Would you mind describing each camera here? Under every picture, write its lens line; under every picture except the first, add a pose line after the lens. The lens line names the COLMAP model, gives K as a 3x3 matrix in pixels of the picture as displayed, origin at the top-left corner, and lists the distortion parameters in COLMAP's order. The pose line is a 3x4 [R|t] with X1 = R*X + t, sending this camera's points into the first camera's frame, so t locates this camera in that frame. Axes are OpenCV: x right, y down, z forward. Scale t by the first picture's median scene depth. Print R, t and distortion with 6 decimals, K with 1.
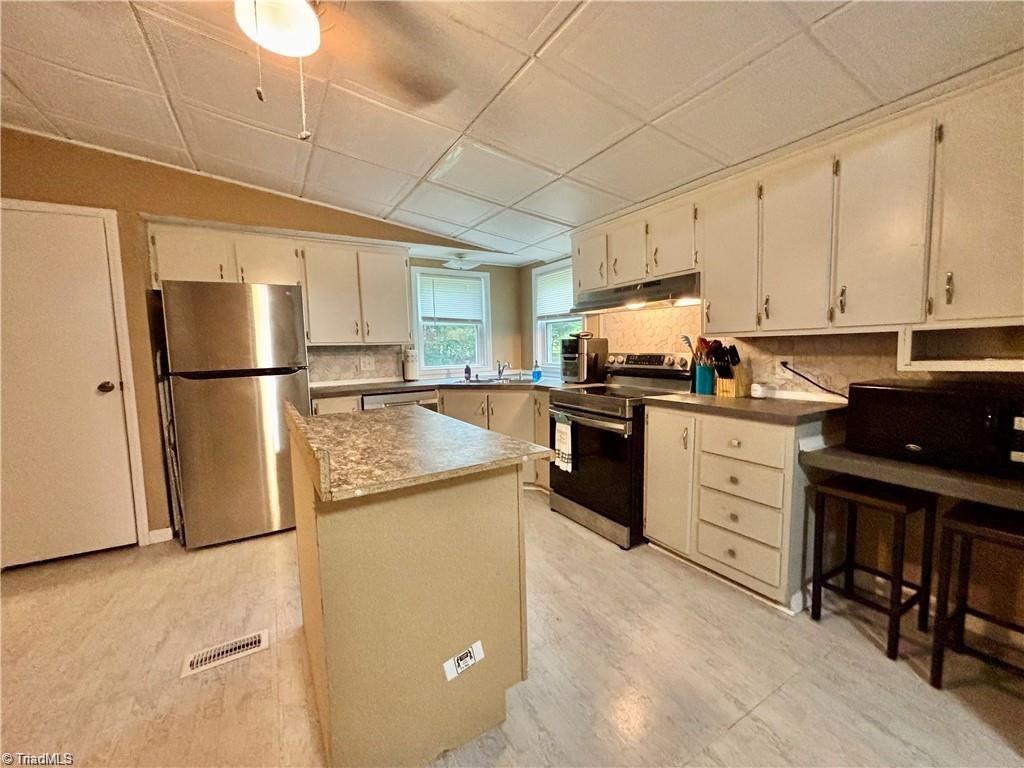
lens RADIAL K [[410.9, 0, 512.0], [0, 410.9, 384.0], [0, 0, 1]] dist [0.000467, -0.000052]
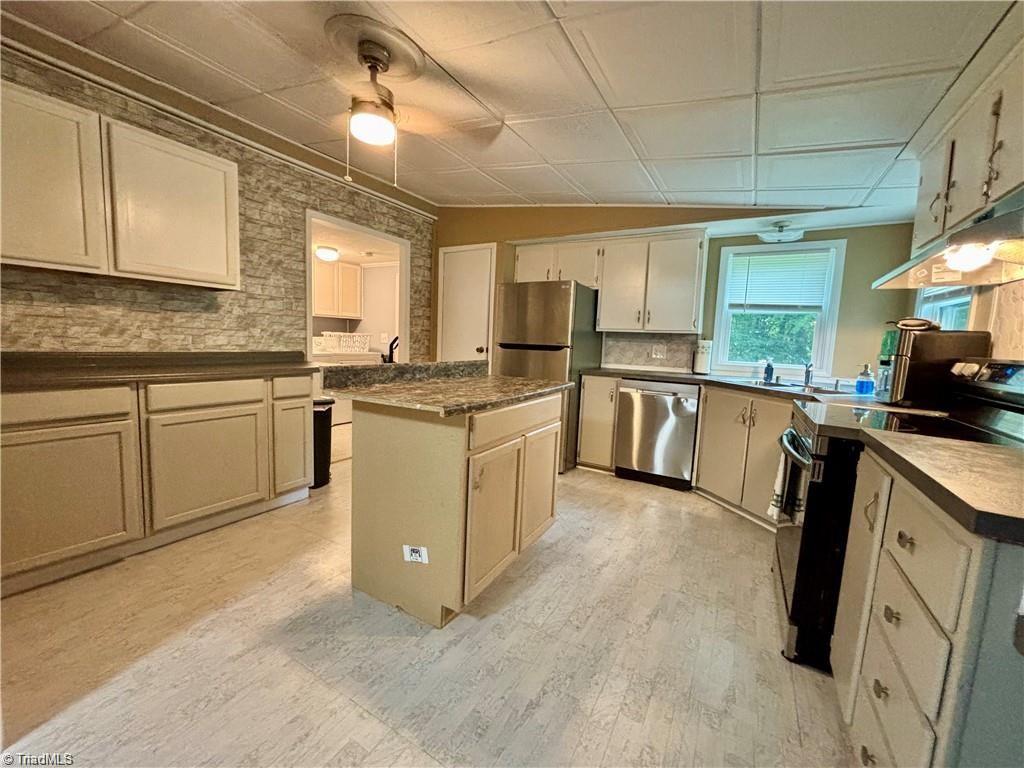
lens RADIAL K [[410.9, 0, 512.0], [0, 410.9, 384.0], [0, 0, 1]] dist [0.000467, -0.000052]
pose [[0.482207, 0.136280, -0.865392, 0.451307], [-0.131158, 0.987923, 0.082493, -0.008419], [0.866183, 0.073724, 0.494258, 0.233780]]
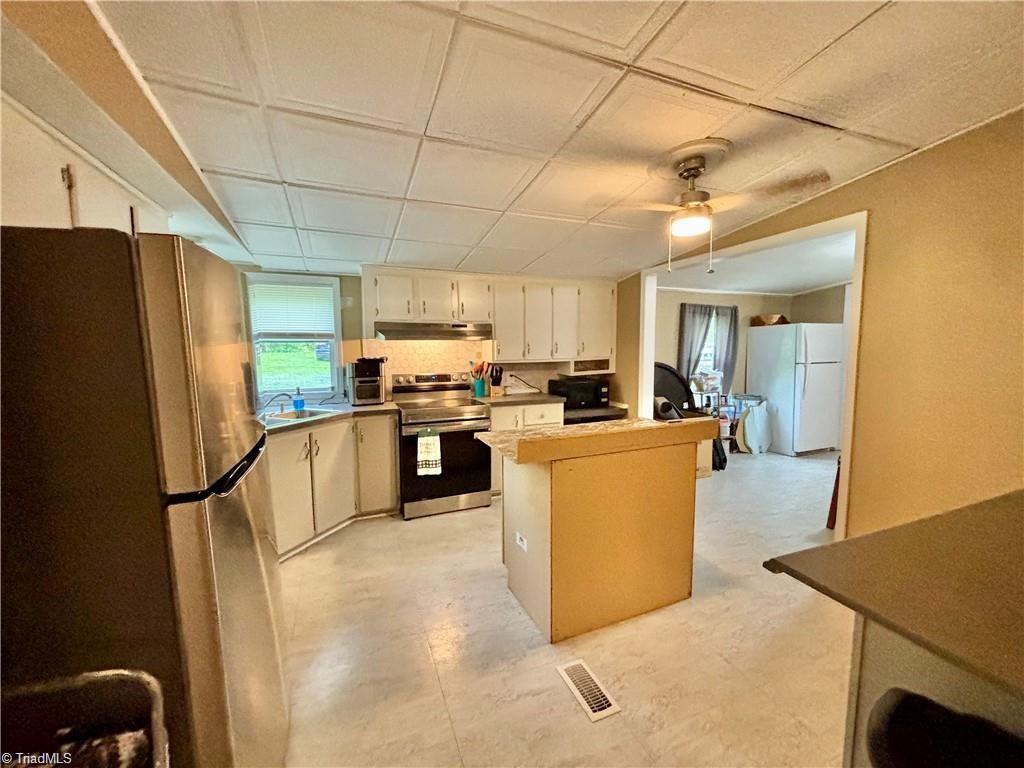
lens RADIAL K [[410.9, 0, 512.0], [0, 410.9, 384.0], [0, 0, 1]] dist [0.000467, -0.000052]
pose [[0.142128, -0.077287, 0.986826, -0.930129], [0.089926, 0.993833, 0.064884, -0.101690], [-0.985755, 0.079520, 0.148202, 0.540251]]
